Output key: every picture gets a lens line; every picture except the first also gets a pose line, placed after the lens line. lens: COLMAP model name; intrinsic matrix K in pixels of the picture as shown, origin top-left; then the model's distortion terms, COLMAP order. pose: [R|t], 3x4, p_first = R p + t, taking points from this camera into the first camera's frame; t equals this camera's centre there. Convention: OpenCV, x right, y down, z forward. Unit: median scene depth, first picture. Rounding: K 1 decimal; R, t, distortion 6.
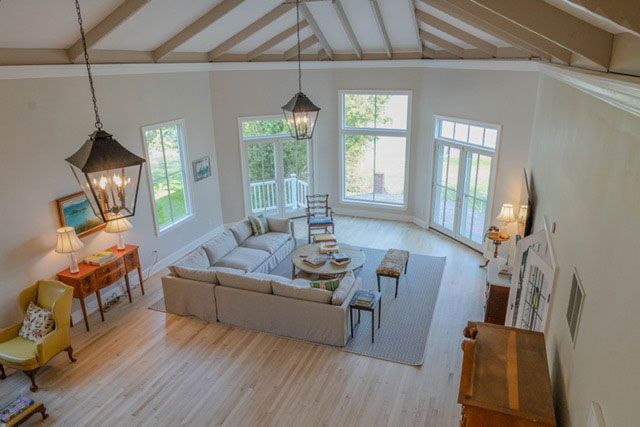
lens RADIAL K [[452.8, 0, 320.0], [0, 452.8, 213.5], [0, 0, 1]] dist [-0.003646, 0.002067]
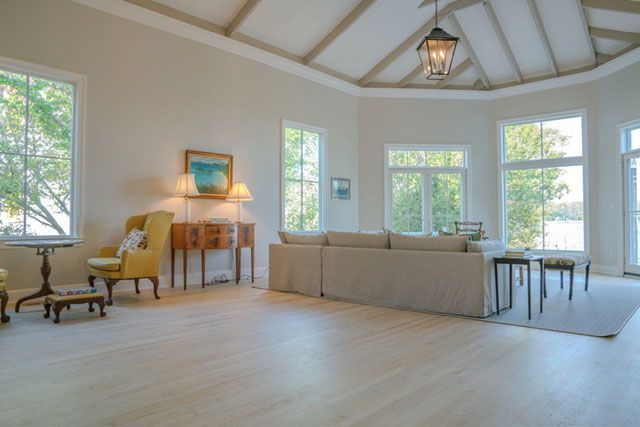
lens RADIAL K [[455.7, 0, 320.0], [0, 455.7, 213.5], [0, 0, 1]] dist [-0.138719, 0.129254]
pose [[0.930131, 0.009263, -0.367112, 0.053578], [-0.137729, 0.935509, -0.325351, 0.314428], [0.340423, 0.353180, 0.871422, 0.220671]]
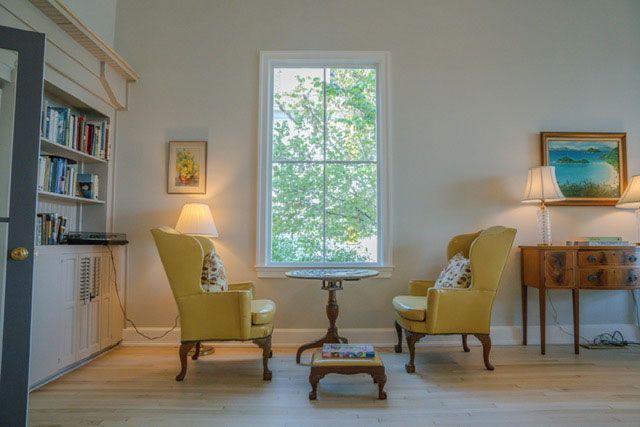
lens RADIAL K [[443.7, 0, 320.0], [0, 443.7, 213.5], [0, 0, 1]] dist [-0.114283, 0.089808]
pose [[0.362572, -0.044091, -0.930912, -0.096622], [-0.318331, 0.932944, -0.168171, 0.232138], [0.875904, 0.357312, 0.324224, 0.448746]]
